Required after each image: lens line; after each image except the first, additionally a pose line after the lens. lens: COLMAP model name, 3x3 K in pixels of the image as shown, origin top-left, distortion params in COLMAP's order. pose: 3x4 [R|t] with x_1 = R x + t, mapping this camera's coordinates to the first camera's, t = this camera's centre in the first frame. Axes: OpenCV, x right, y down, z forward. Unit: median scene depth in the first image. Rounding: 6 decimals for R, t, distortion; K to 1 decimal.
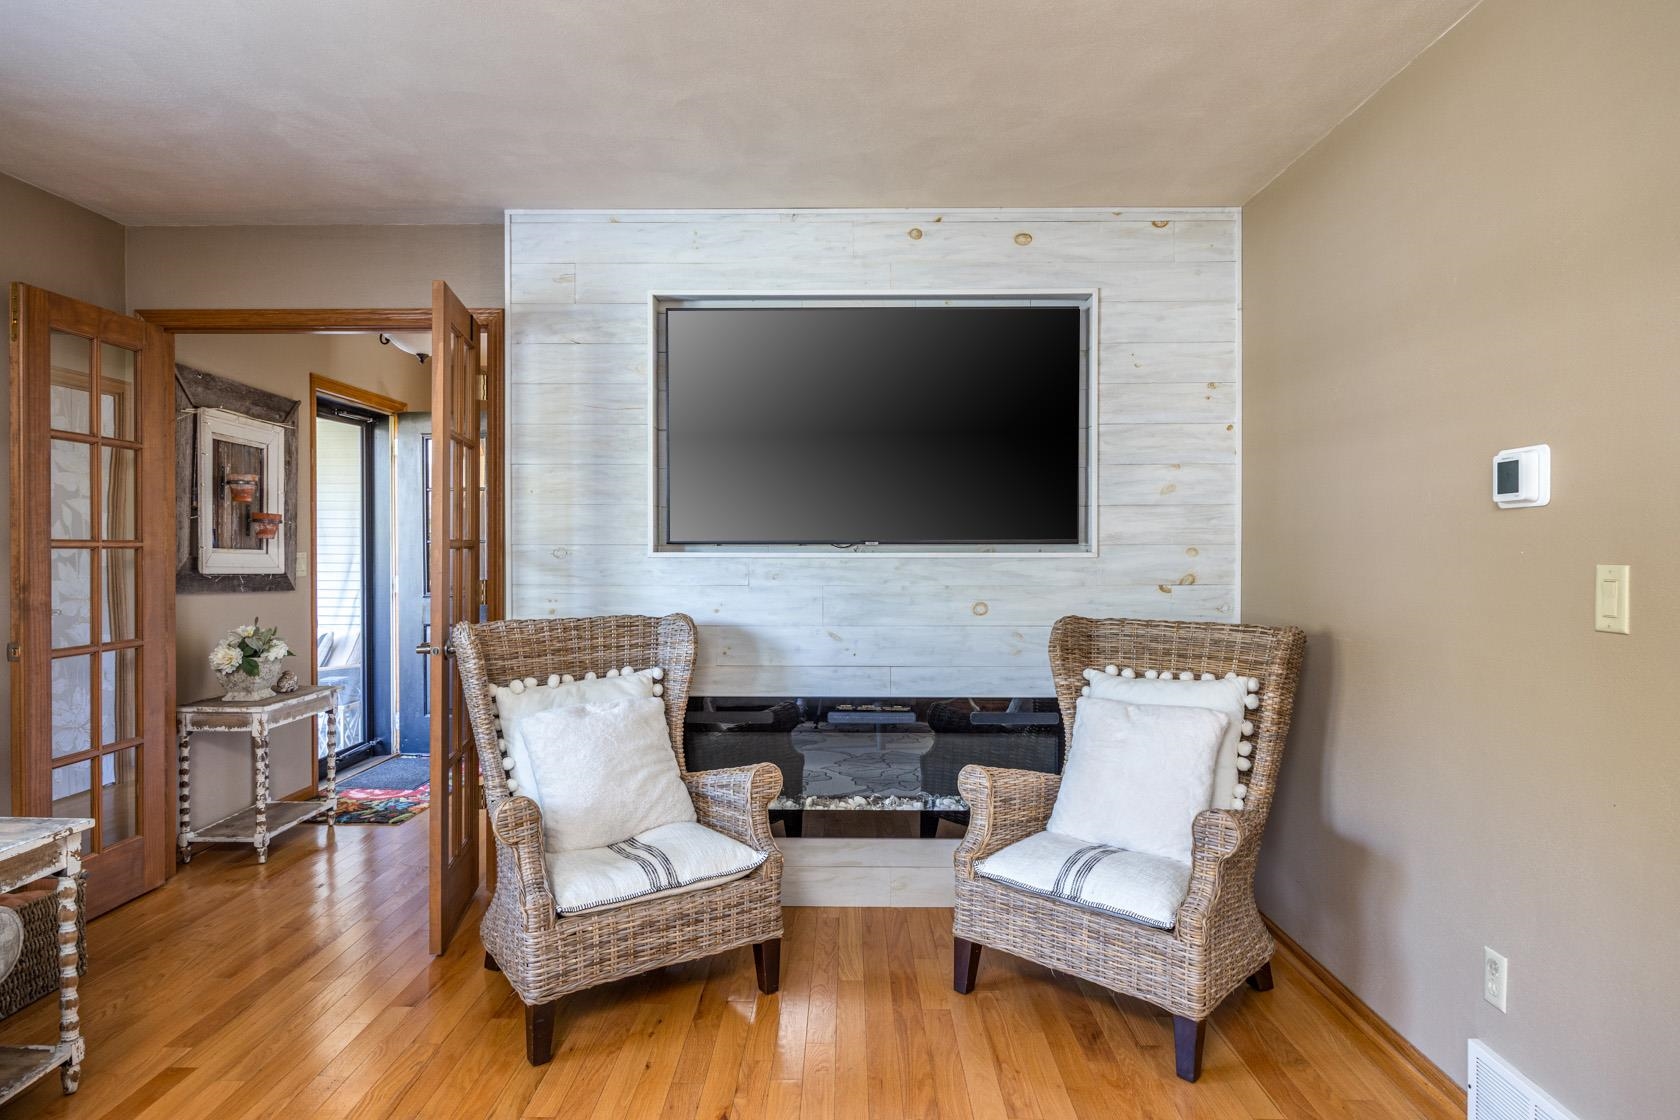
lens RADIAL K [[974.1, 0, 839.6], [0, 974.1, 557.1], [0, 0, 1]] dist [-0.005875, -0.001372]
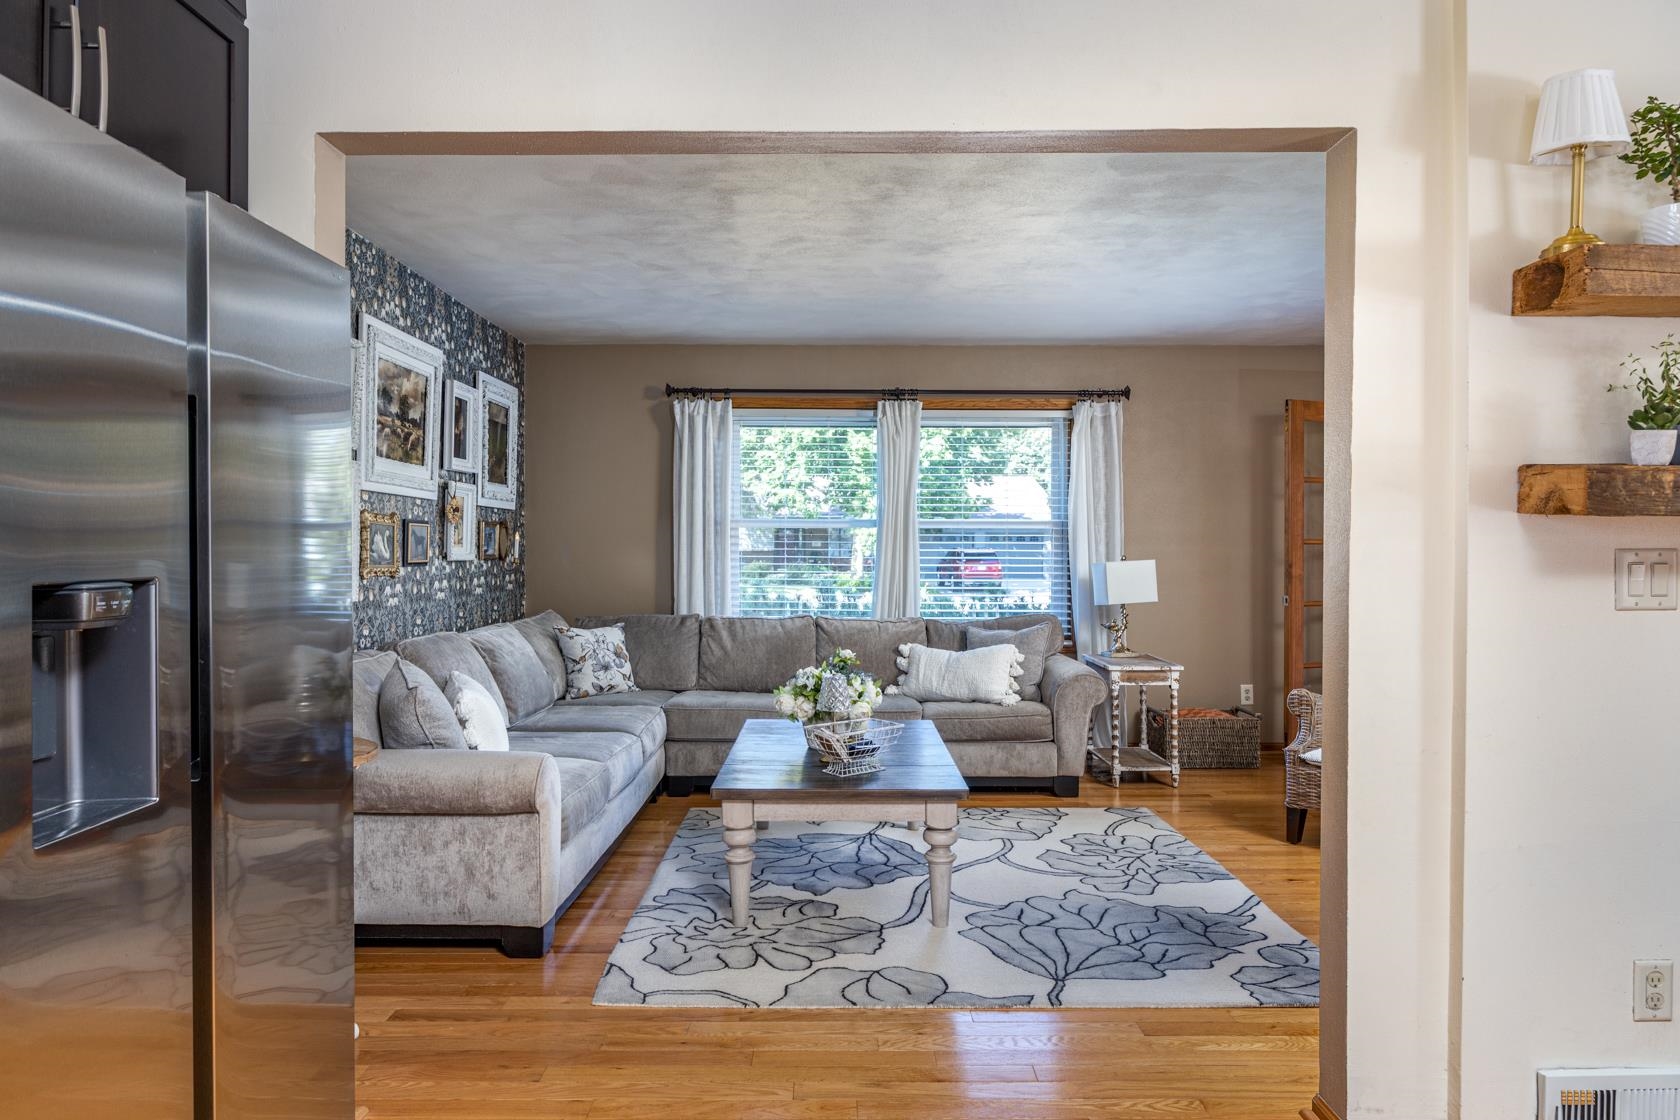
lens RADIAL K [[1091.7, 0, 840.4], [0, 1091.7, 556.8], [0, 0, 1]] dist [0.006775, 0.002492]
pose [[0.019109, 0.006792, -0.999794, 1.113169], [-0.009990, 0.999928, 0.006602, 0.008057], [0.999767, 0.009861, 0.019176, 0.112185]]
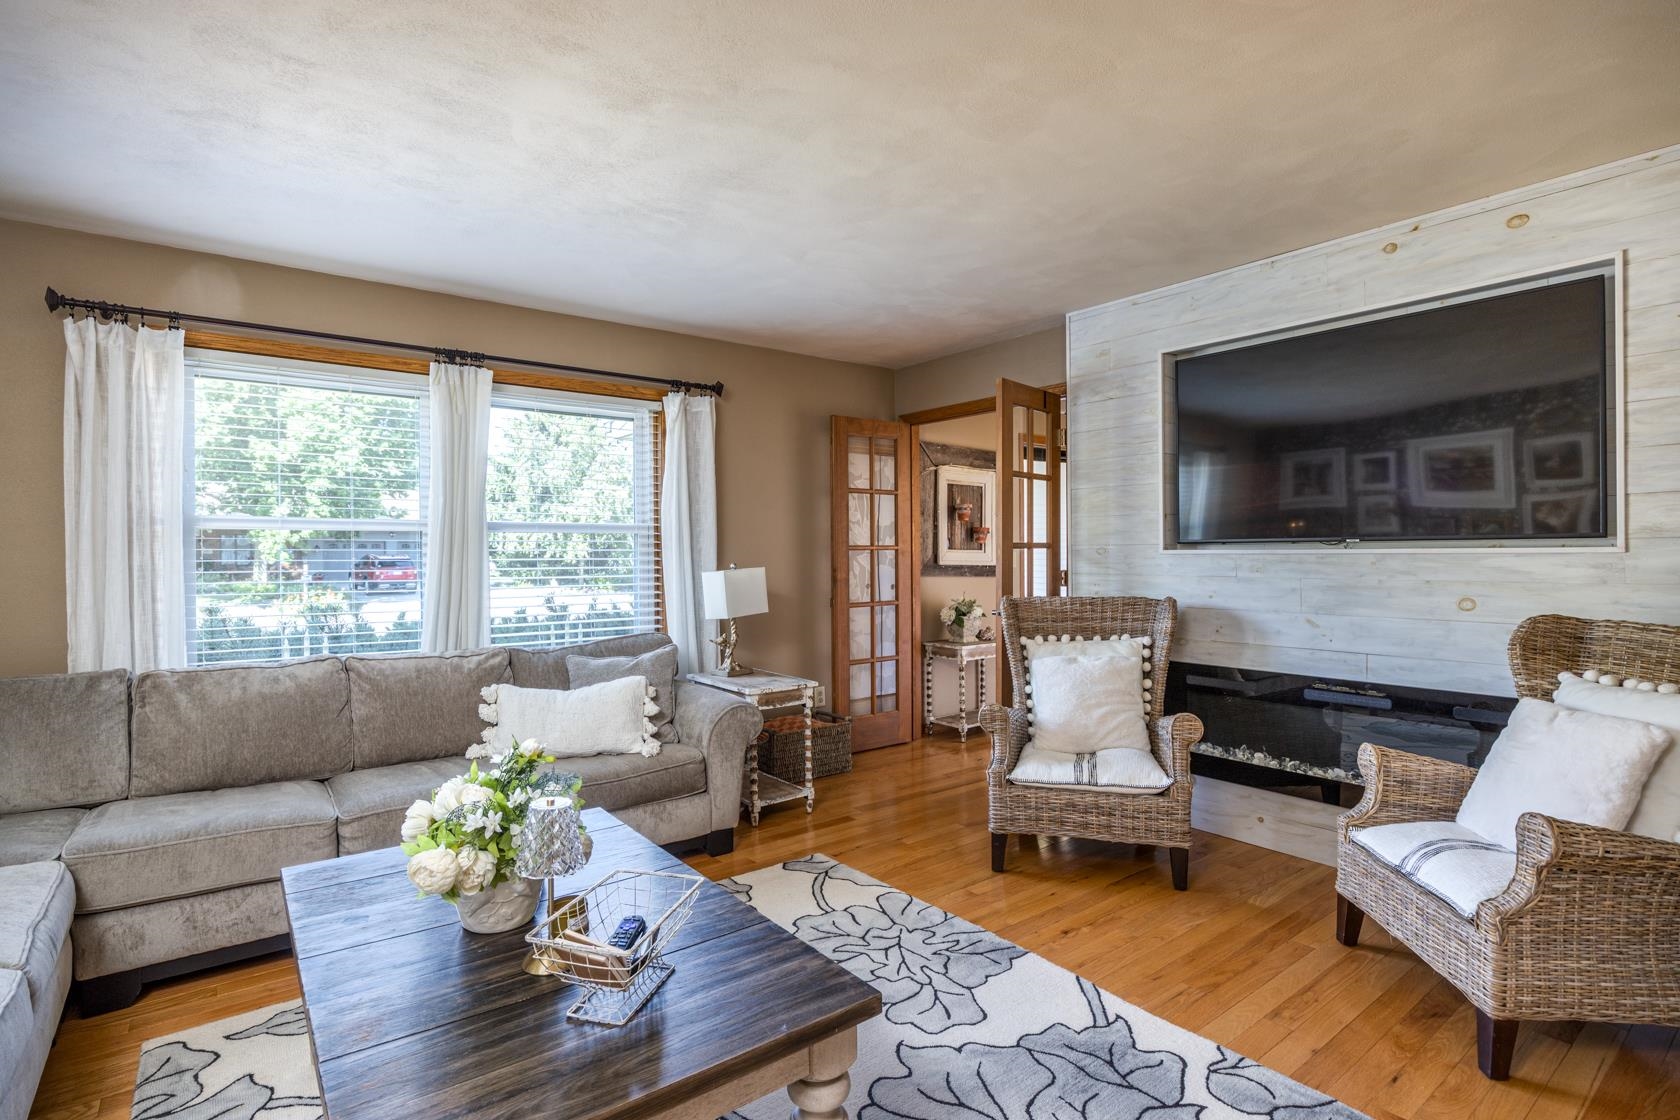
lens RADIAL K [[829.1, 0, 833.9], [0, 829.1, 557.1], [0, 0, 1]] dist [-0.009277, 0.000118]
pose [[0.615532, -0.000114, -0.788112, 0.413979], [0.000863, 0.999999, 0.000530, 0.003551], [0.788111, -0.001006, 0.615532, -0.031682]]
